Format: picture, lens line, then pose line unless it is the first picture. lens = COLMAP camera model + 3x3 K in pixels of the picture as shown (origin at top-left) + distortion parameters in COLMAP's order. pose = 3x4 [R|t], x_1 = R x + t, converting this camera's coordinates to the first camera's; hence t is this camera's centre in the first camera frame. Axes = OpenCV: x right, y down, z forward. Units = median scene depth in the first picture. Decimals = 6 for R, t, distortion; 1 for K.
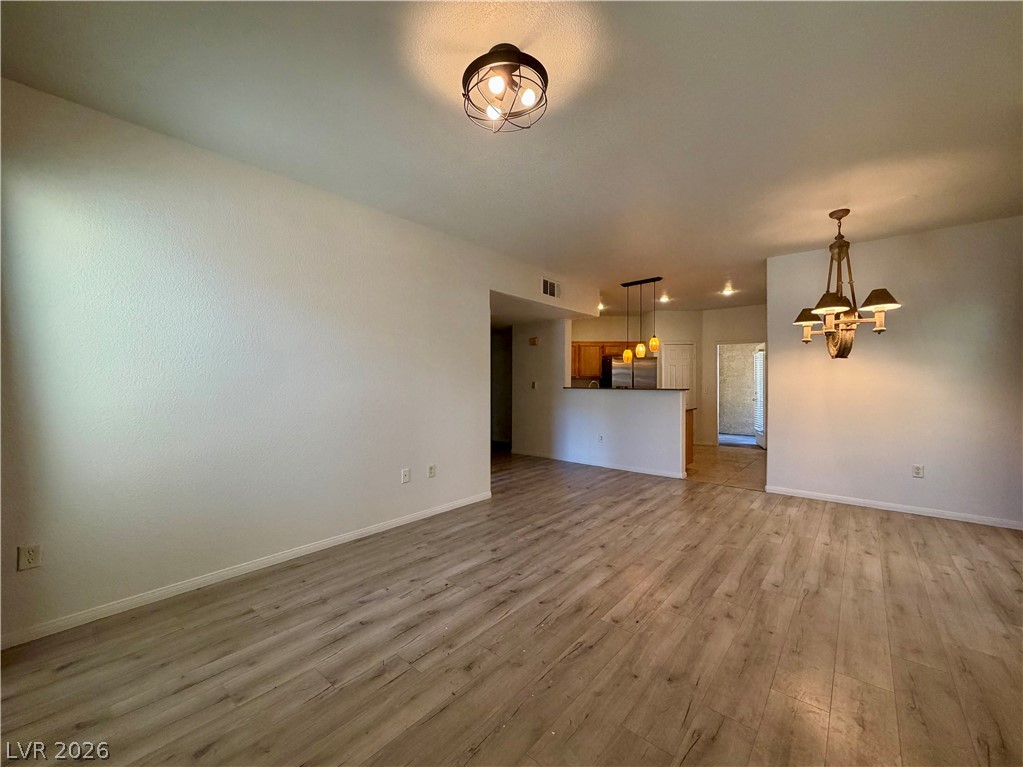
lens RADIAL K [[413.6, 0, 504.1], [0, 413.6, 376.8], [0, 0, 1]] dist [-0.000477, 0.000540]
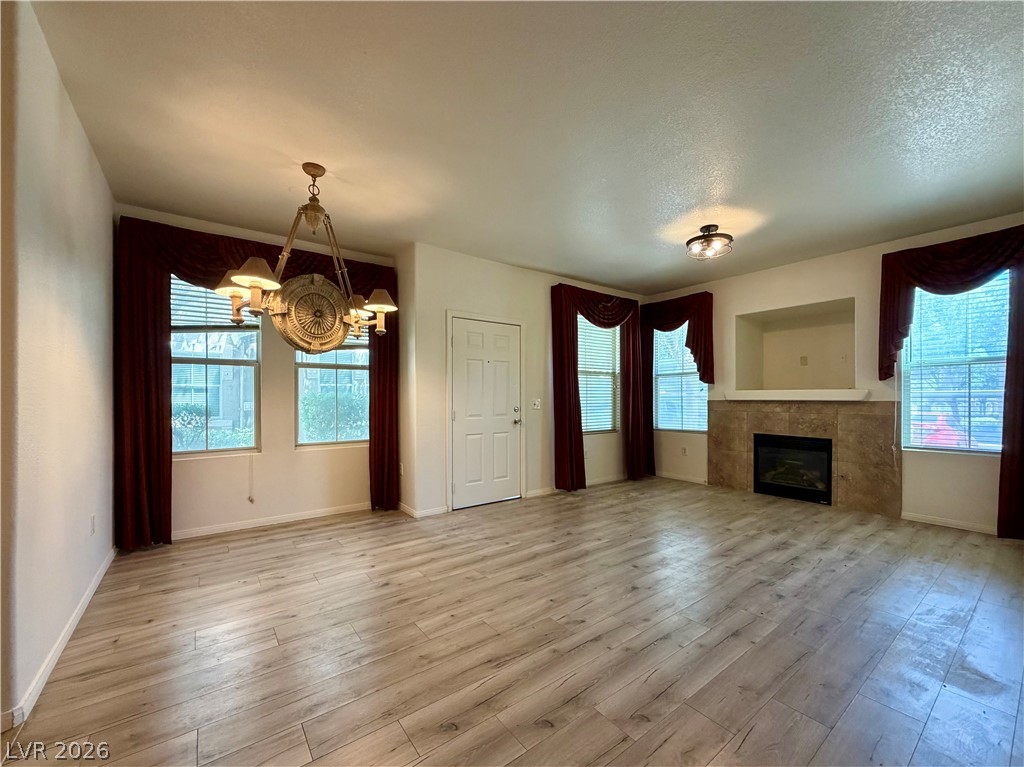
lens RADIAL K [[414.0, 0, 512.5], [0, 414.0, 397.2], [0, 0, 1]] dist [-0.000477, 0.000540]
pose [[-0.979502, -0.001198, 0.201430, 0.360819], [-0.002913, 0.999962, -0.008215, 0.056373], [-0.201412, -0.008633, -0.979468, 2.143221]]
